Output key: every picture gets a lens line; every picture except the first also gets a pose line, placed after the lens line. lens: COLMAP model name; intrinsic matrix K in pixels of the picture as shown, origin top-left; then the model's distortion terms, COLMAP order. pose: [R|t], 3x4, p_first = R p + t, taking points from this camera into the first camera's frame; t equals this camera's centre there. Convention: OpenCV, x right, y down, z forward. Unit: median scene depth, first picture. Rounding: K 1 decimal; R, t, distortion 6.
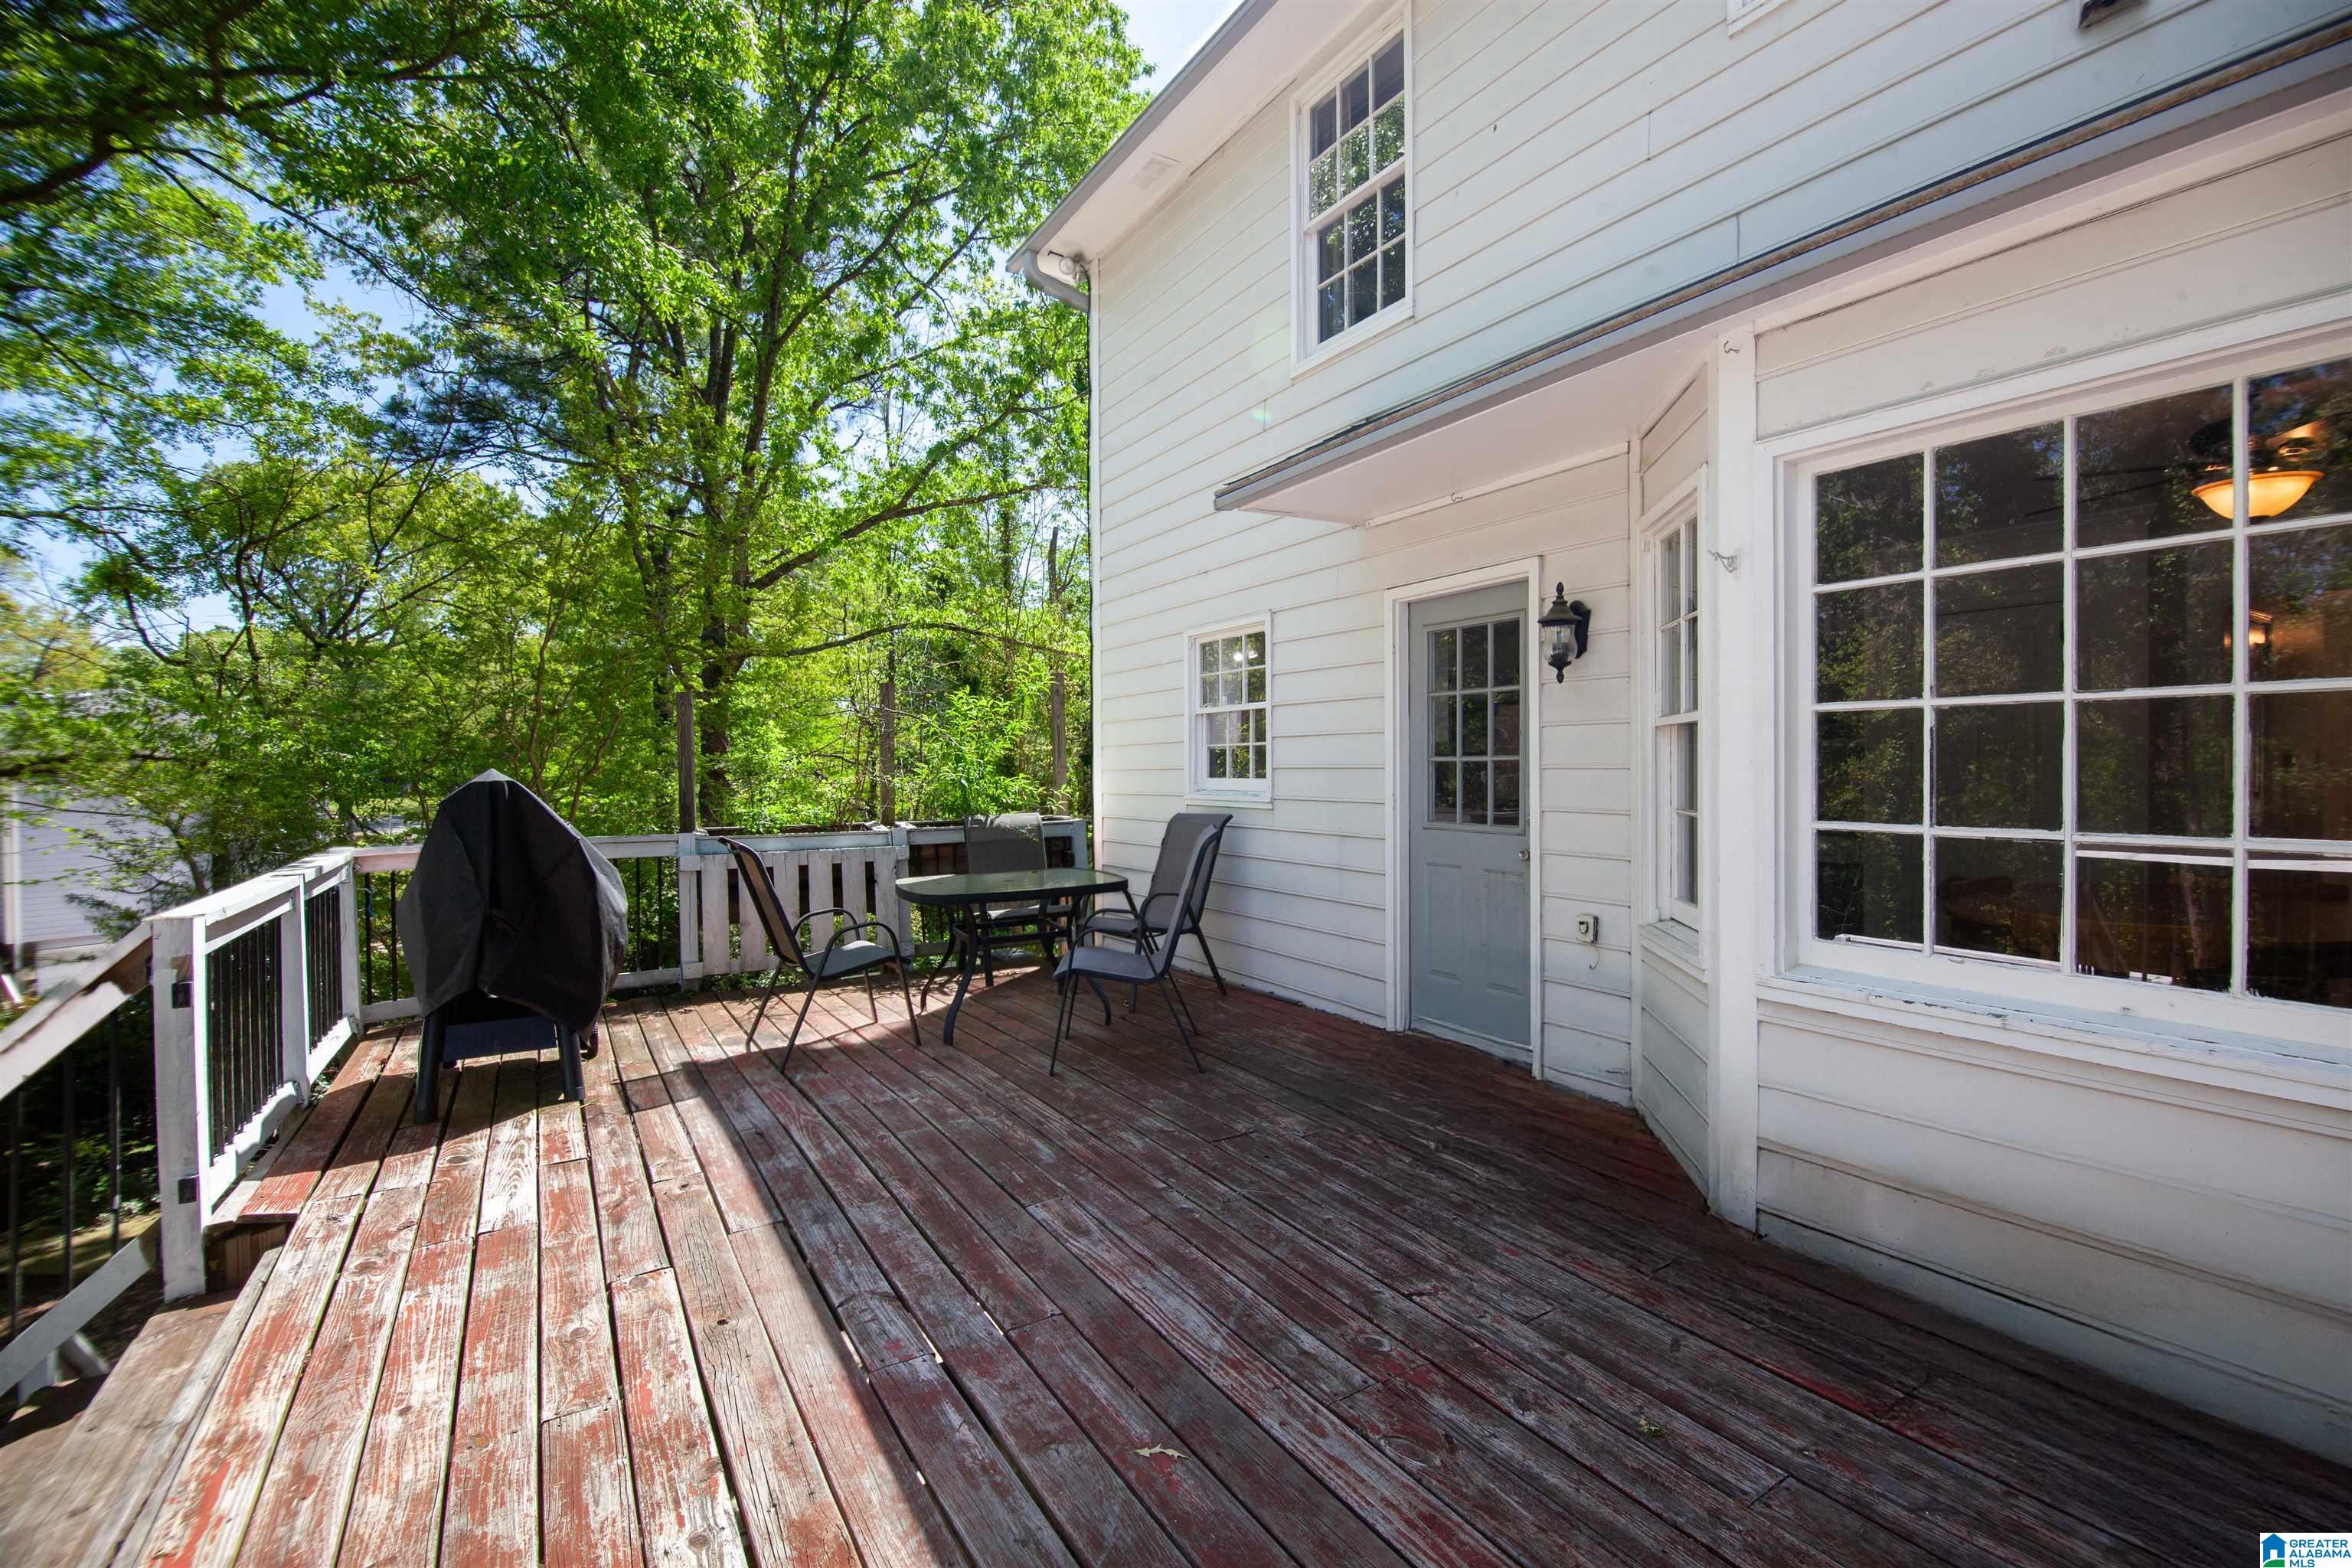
lens RADIAL K [[1020.6, 0, 1180.0], [0, 1020.6, 779.5], [0, 0, 1]] dist [-0.013235, -0.000280]
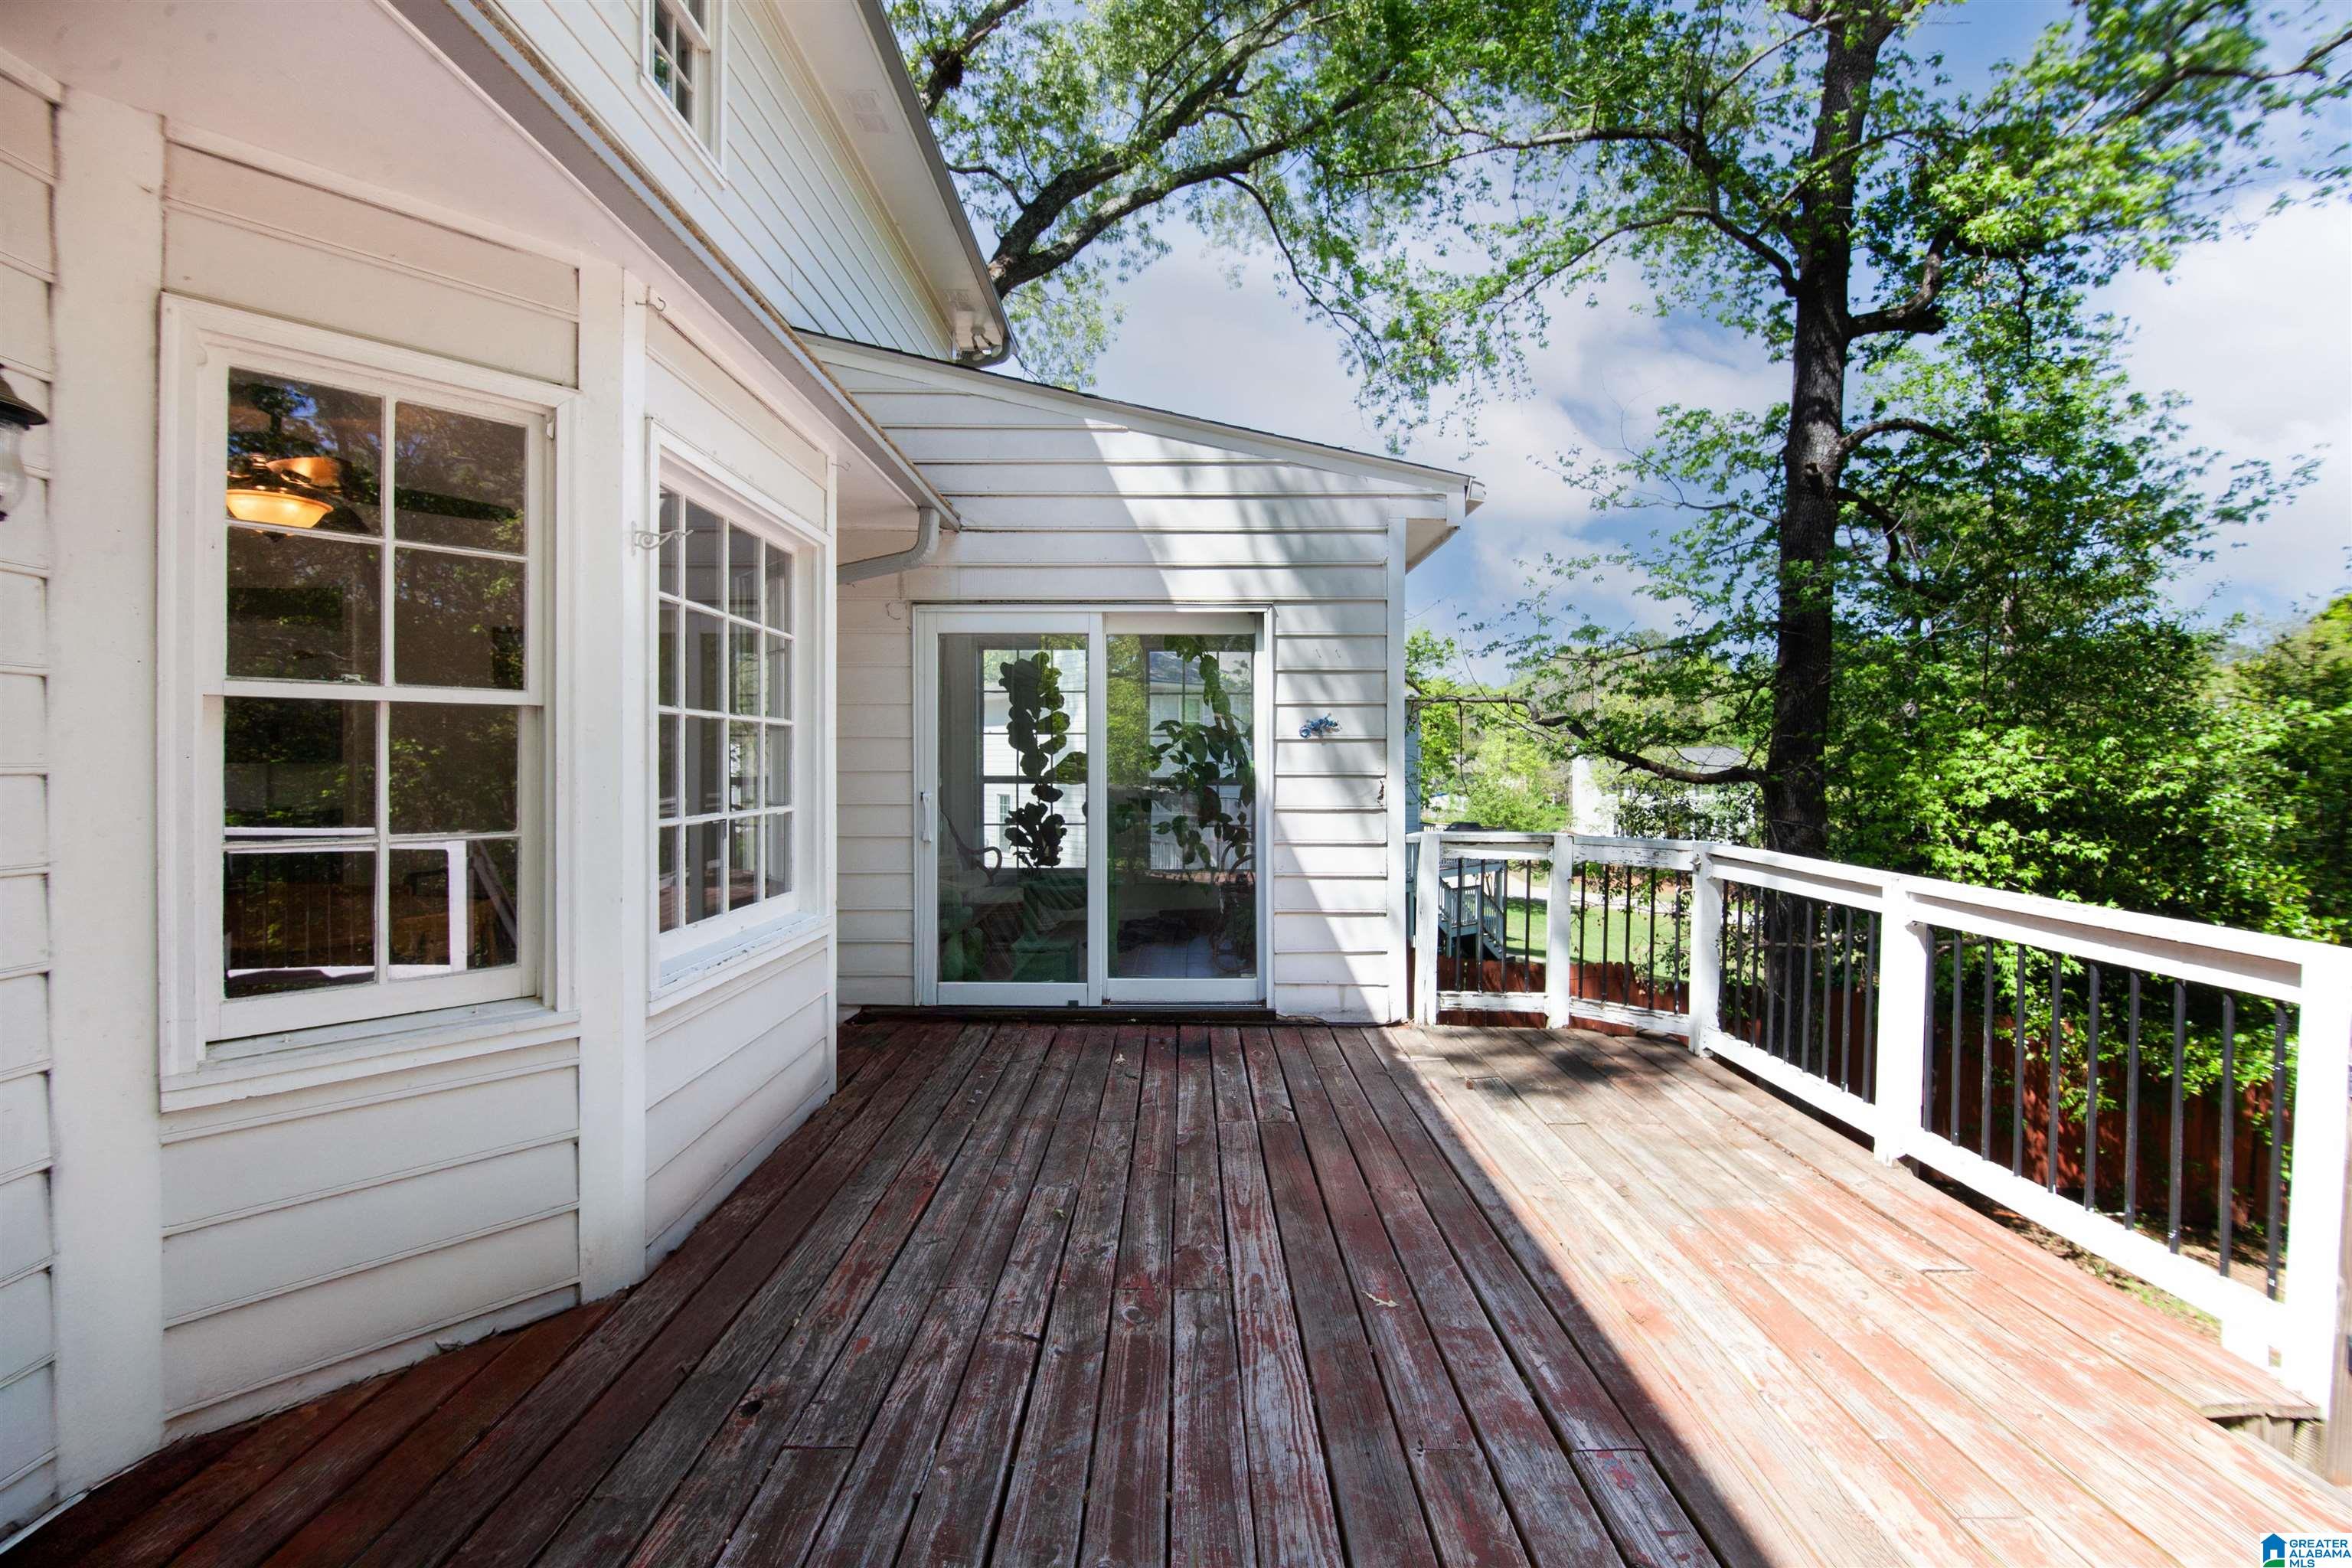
lens RADIAL K [[1020.6, 0, 1182.2], [0, 1020.6, 776.1], [0, 0, 1]] dist [-0.013235, -0.000280]
pose [[-0.849110, 0.001670, 0.528213, -0.414699], [0.013806, 0.999724, 0.019033, -0.022509], [-0.528036, 0.023454, -0.848898, 1.882886]]
